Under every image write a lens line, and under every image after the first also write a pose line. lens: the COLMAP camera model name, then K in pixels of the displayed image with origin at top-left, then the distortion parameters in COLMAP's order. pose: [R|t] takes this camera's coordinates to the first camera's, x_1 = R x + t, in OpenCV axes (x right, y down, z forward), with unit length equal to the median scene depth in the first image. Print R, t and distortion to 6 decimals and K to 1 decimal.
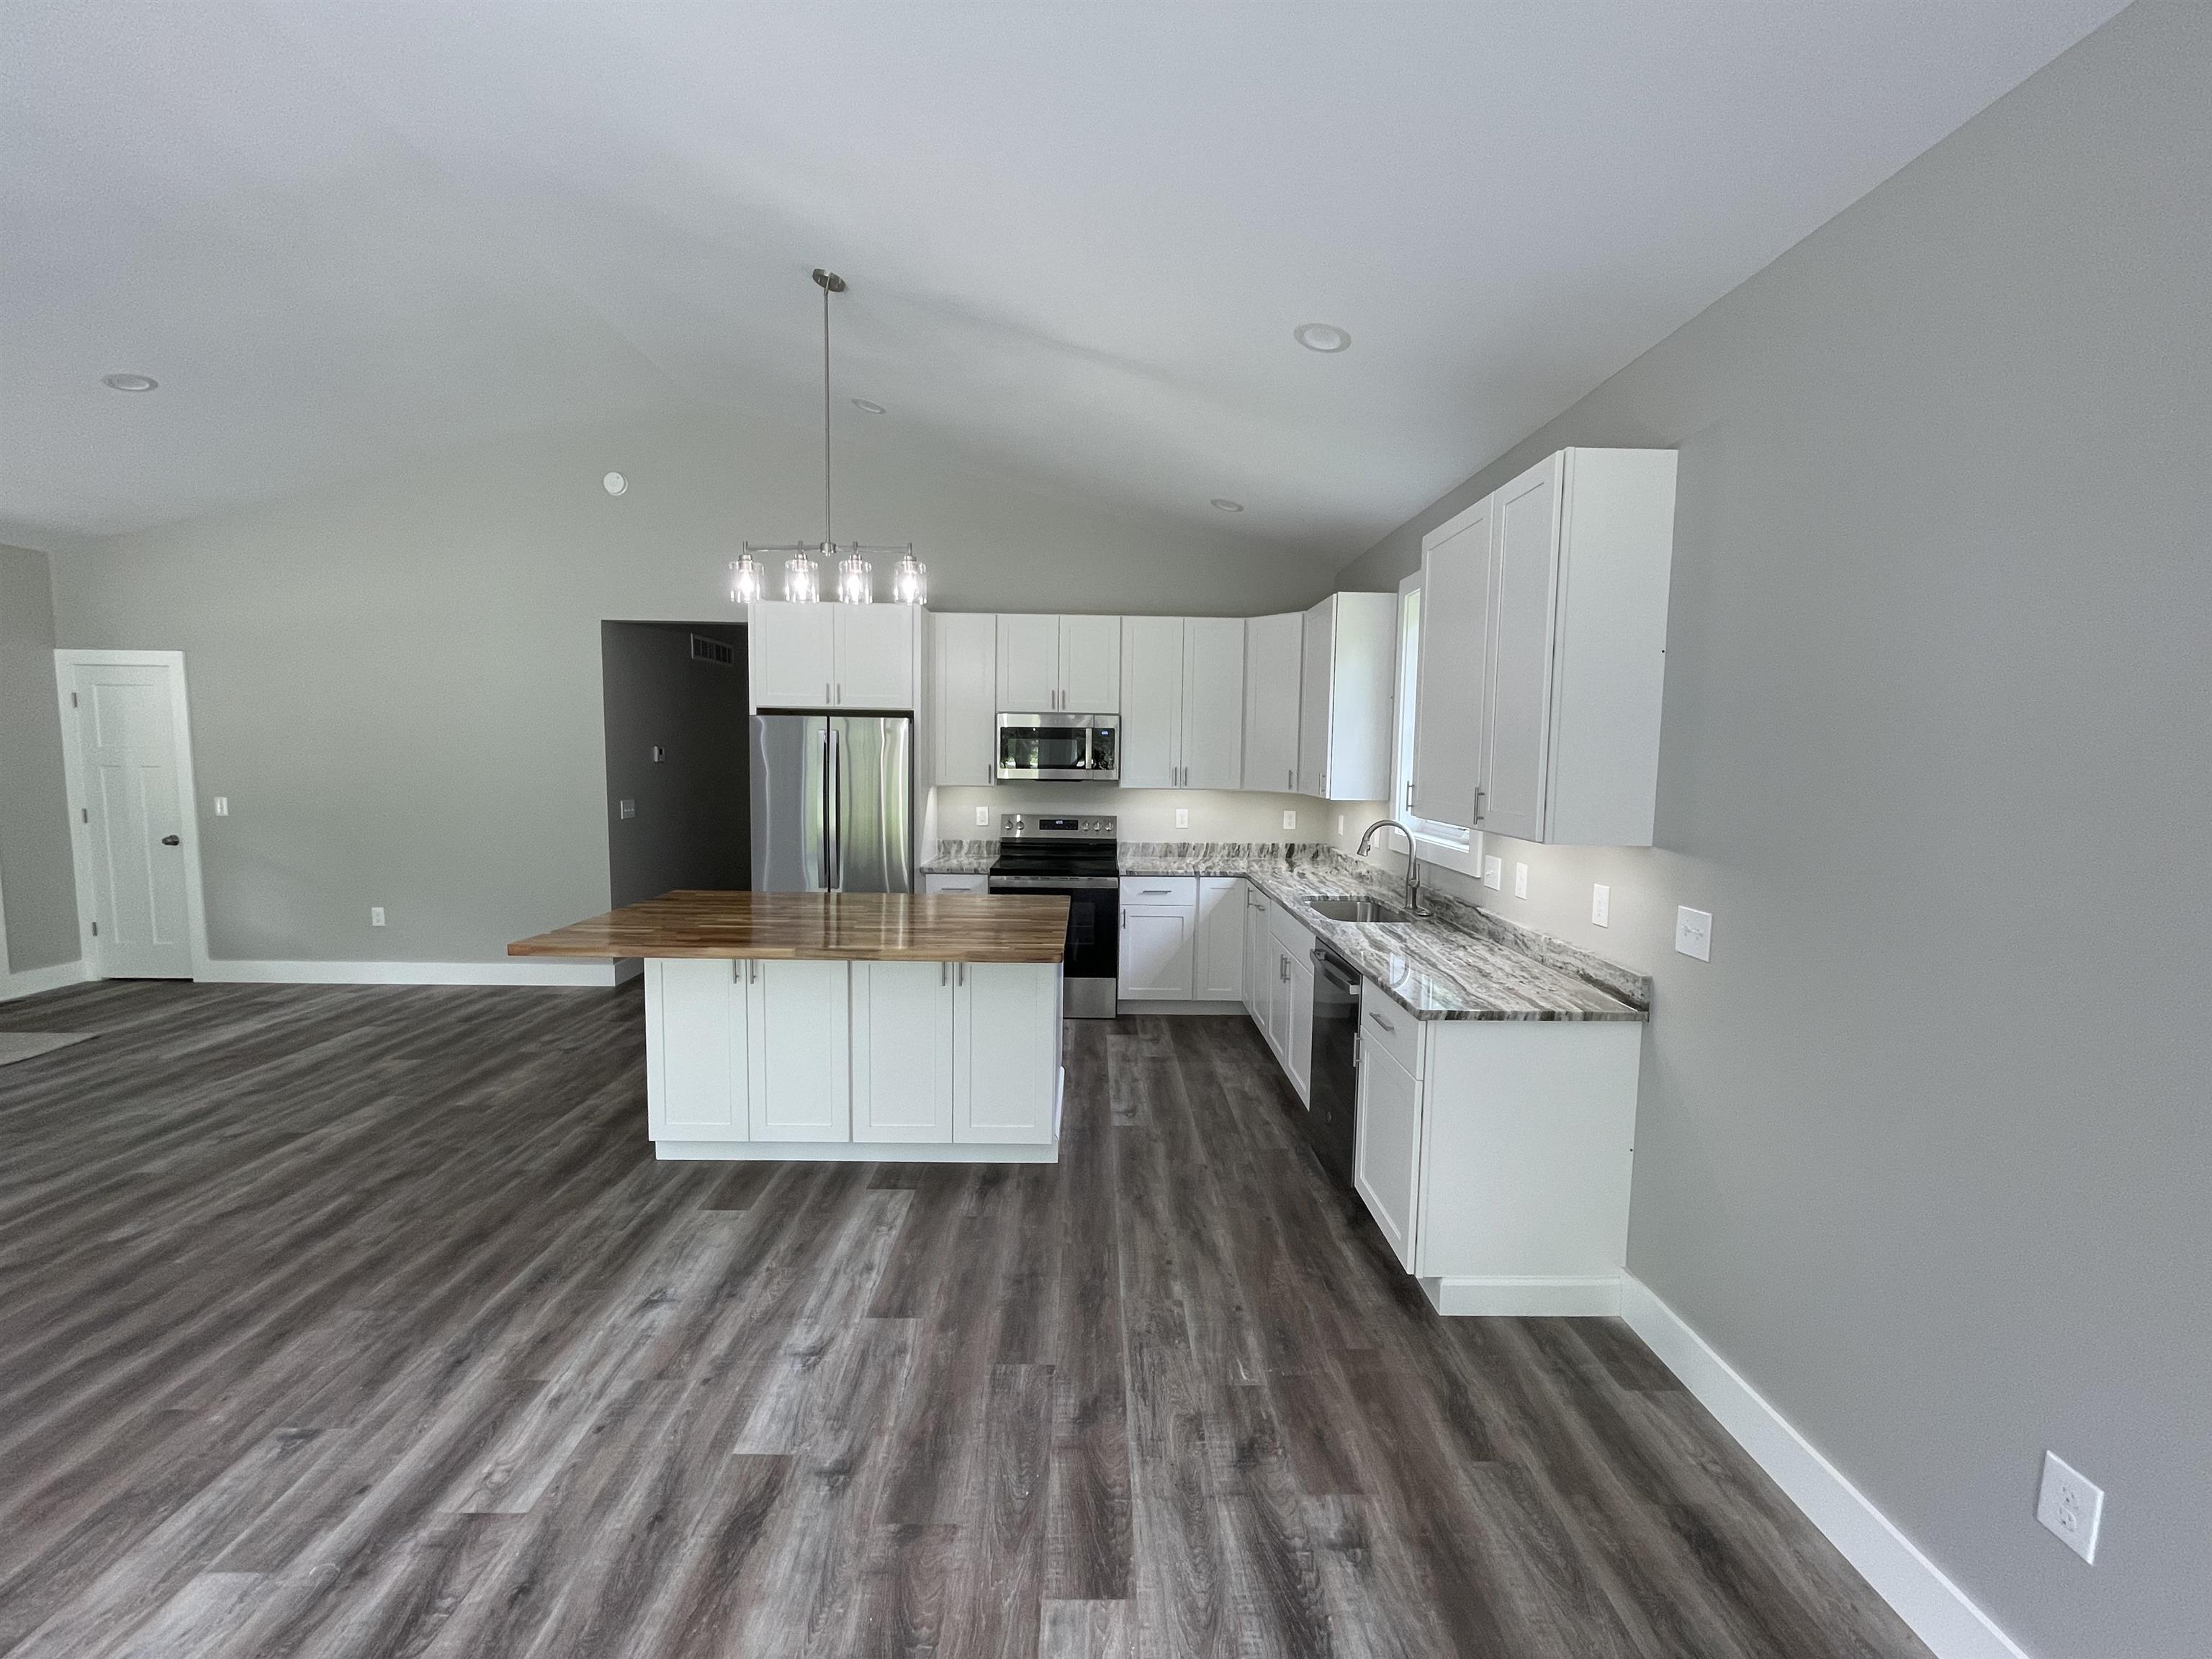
lens RADIAL K [[895.5, 0, 1110.2], [0, 895.5, 826.7], [0, 0, 1]] dist [0.000135, -0.000875]
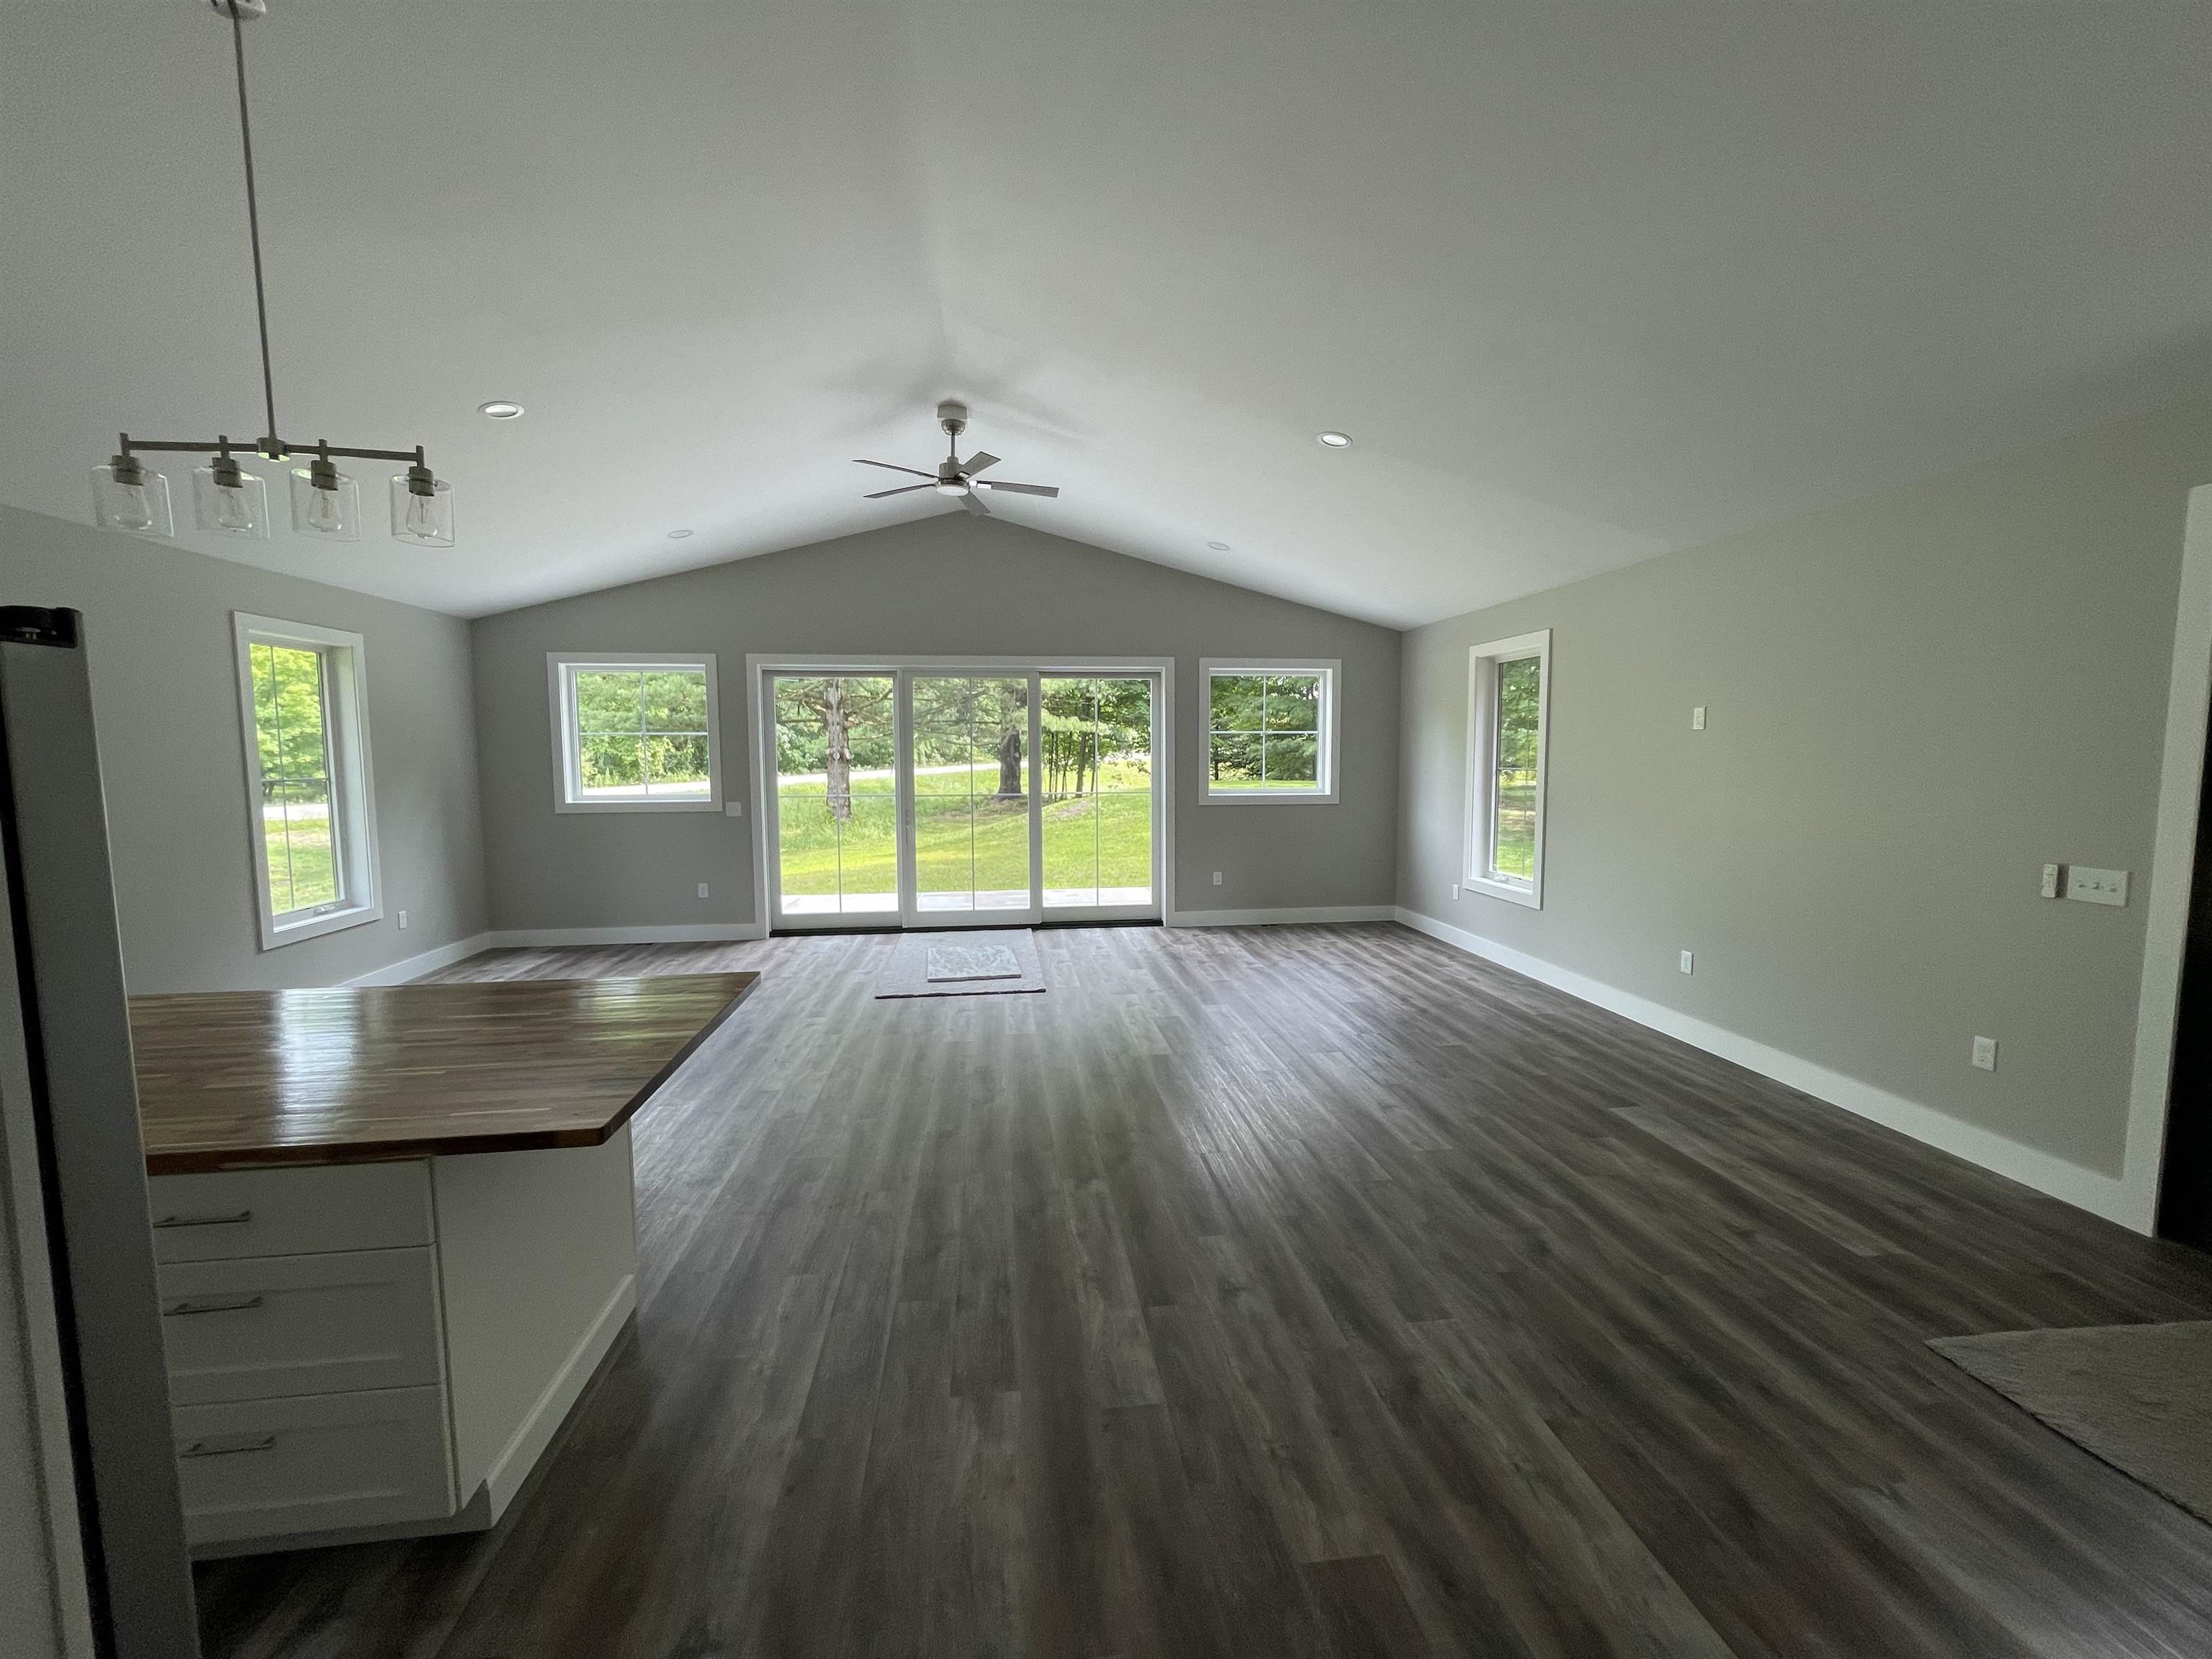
lens RADIAL K [[895.5, 0, 1110.2], [0, 895.5, 826.7], [0, 0, 1]] dist [0.000135, -0.000875]
pose [[-0.994416, -0.002212, -0.105505, -0.717617], [-0.020191, 0.985297, 0.169652, -0.150450], [0.103578, 0.170835, -0.979840, 1.496165]]
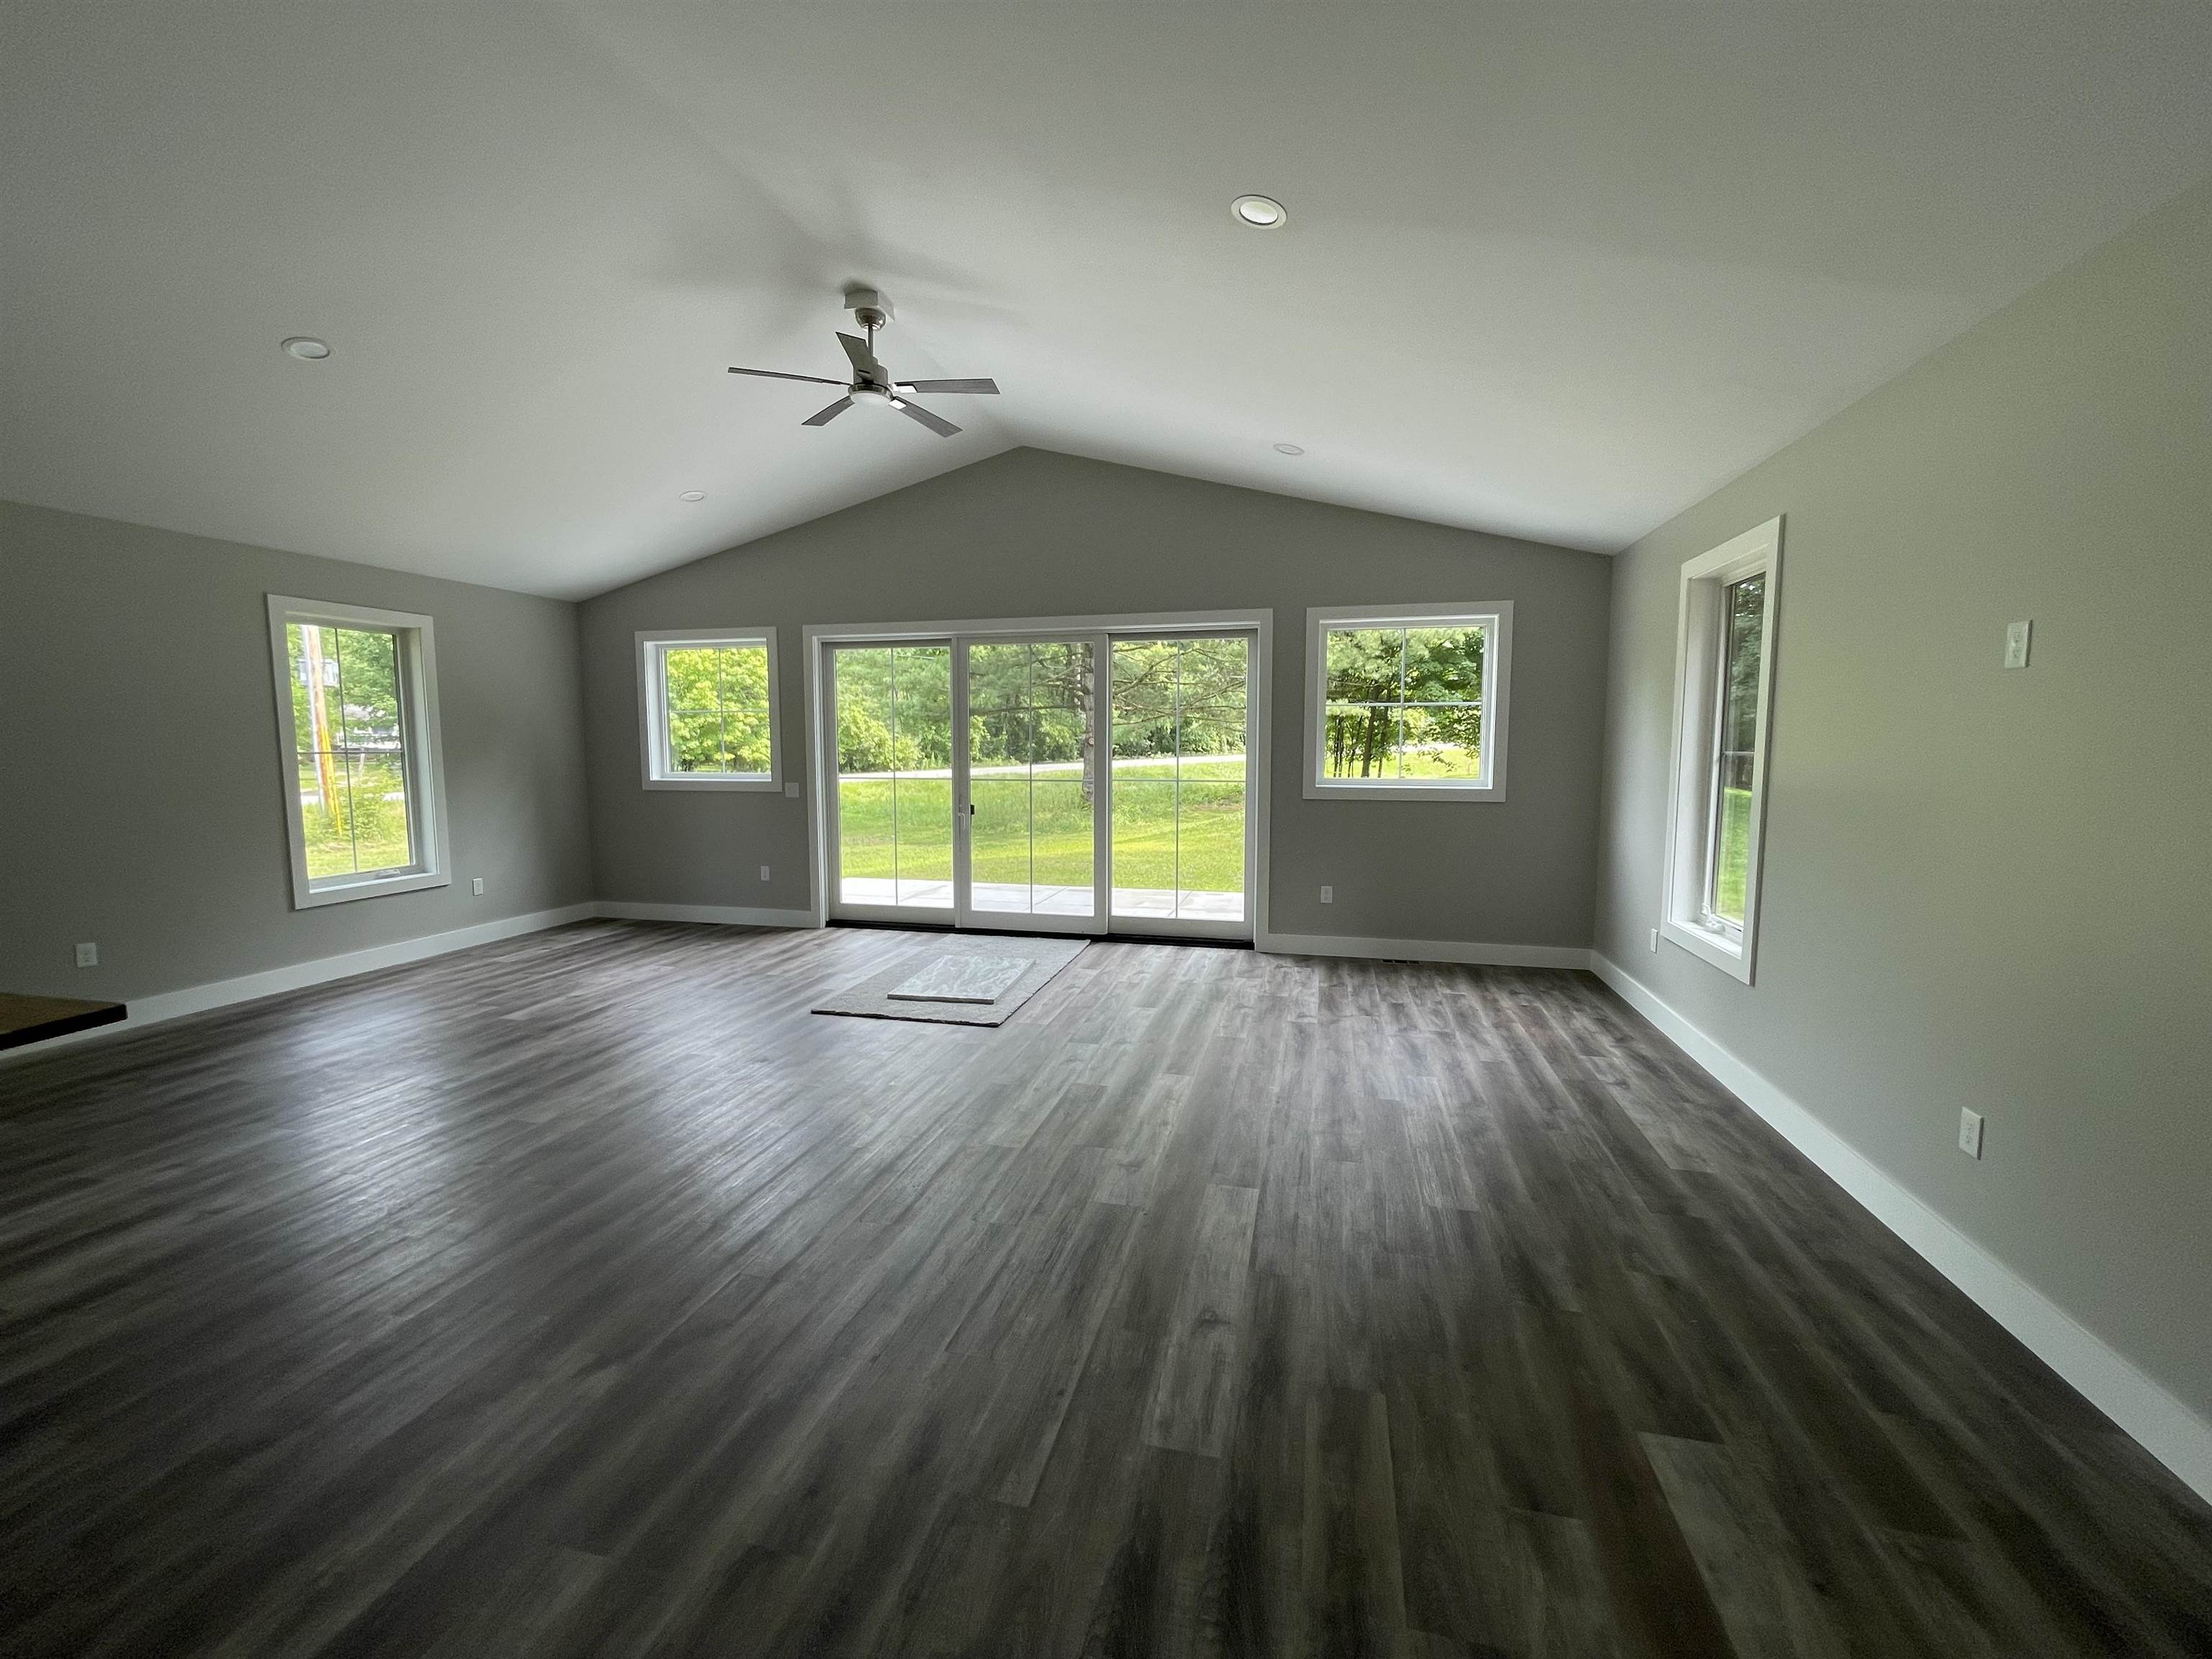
lens RADIAL K [[895.5, 0, 1110.2], [0, 895.5, 826.7], [0, 0, 1]] dist [0.000135, -0.000875]
pose [[-0.965936, -0.038913, 0.255840, -1.217507], [0.009026, 0.982962, 0.183586, -0.100989], [-0.258625, 0.179641, -0.949127, 1.103132]]
